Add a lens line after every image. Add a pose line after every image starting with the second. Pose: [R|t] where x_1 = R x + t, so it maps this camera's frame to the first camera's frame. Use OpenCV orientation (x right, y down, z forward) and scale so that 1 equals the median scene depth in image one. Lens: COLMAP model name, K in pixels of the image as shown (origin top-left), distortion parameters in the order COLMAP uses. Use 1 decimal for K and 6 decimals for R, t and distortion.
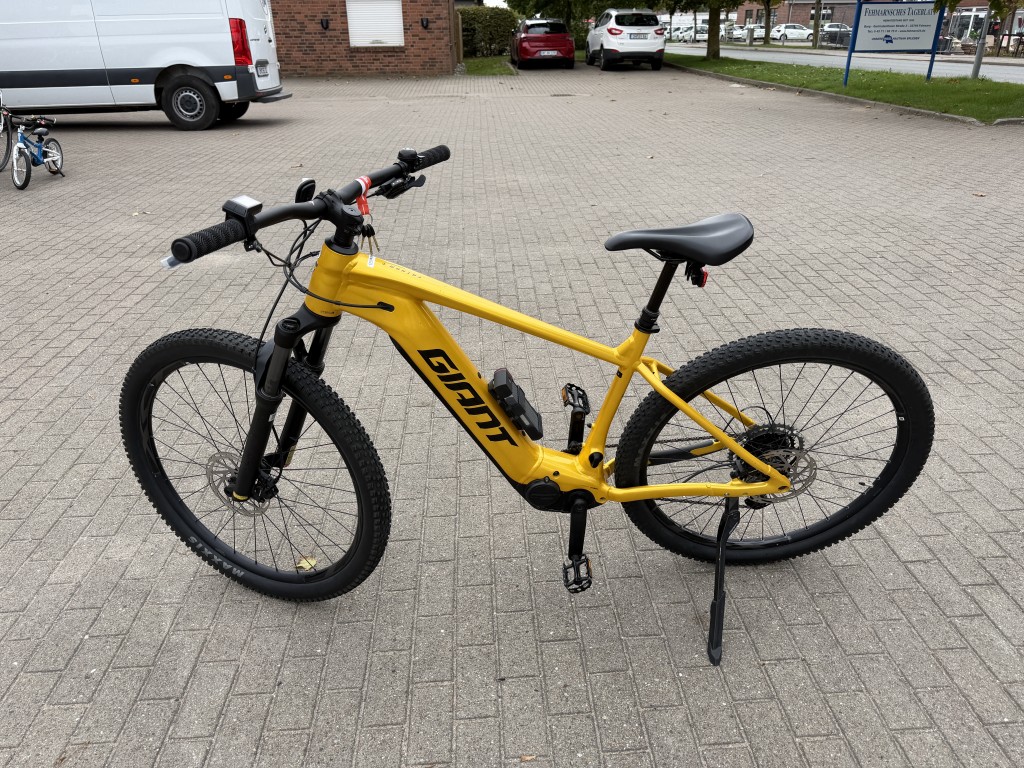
lens RADIAL K [[732.6, 0, 512.0], [0, 732.6, 384.0], [0, 0, 1]] dist [0.069934, -0.002733]
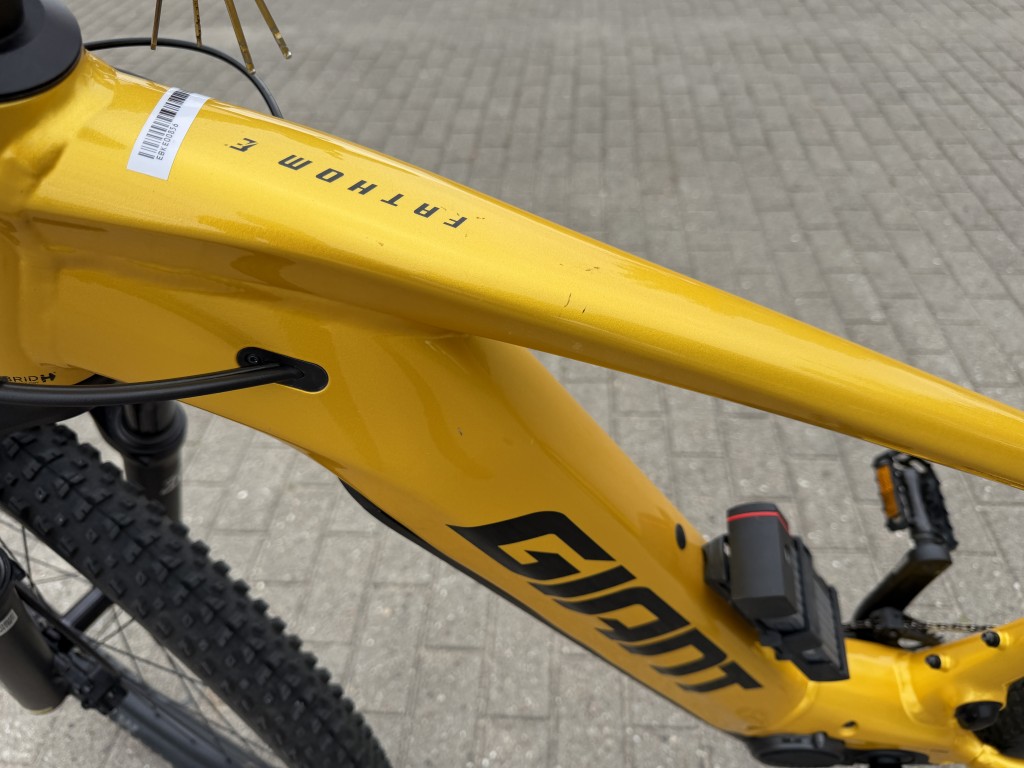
lens RADIAL K [[727.6, 0, 524.4], [0, 727.6, 379.3], [0, 0, 1]] dist [-0.005266, -0.003012]
pose [[0.992803, 0.070977, -0.096462, -0.069647], [-0.041676, 0.959868, 0.277340, -0.122890], [0.112276, -0.271324, 0.955917, 0.641418]]
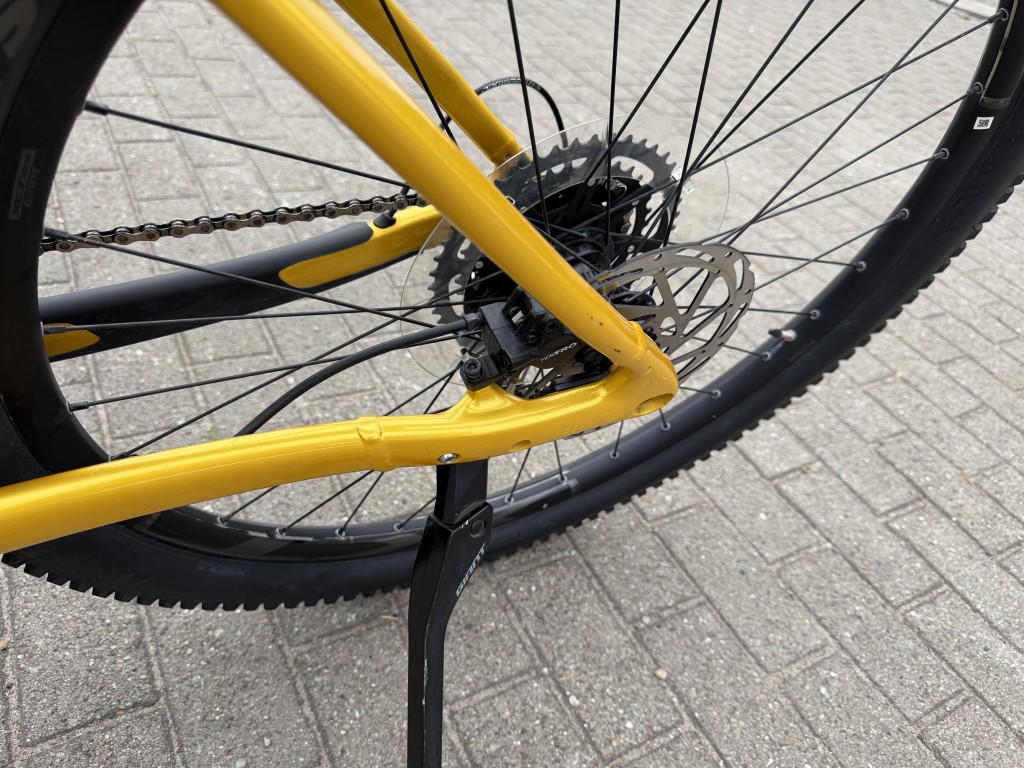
lens RADIAL K [[727.6, 0, 524.4], [0, 727.6, 379.3], [0, 0, 1]] dist [-0.005266, -0.003012]
pose [[0.872948, -0.129423, 0.470331, 0.192608], [0.003193, 0.965658, 0.259798, 0.062877], [-0.487803, -0.225289, 0.843382, 0.739045]]
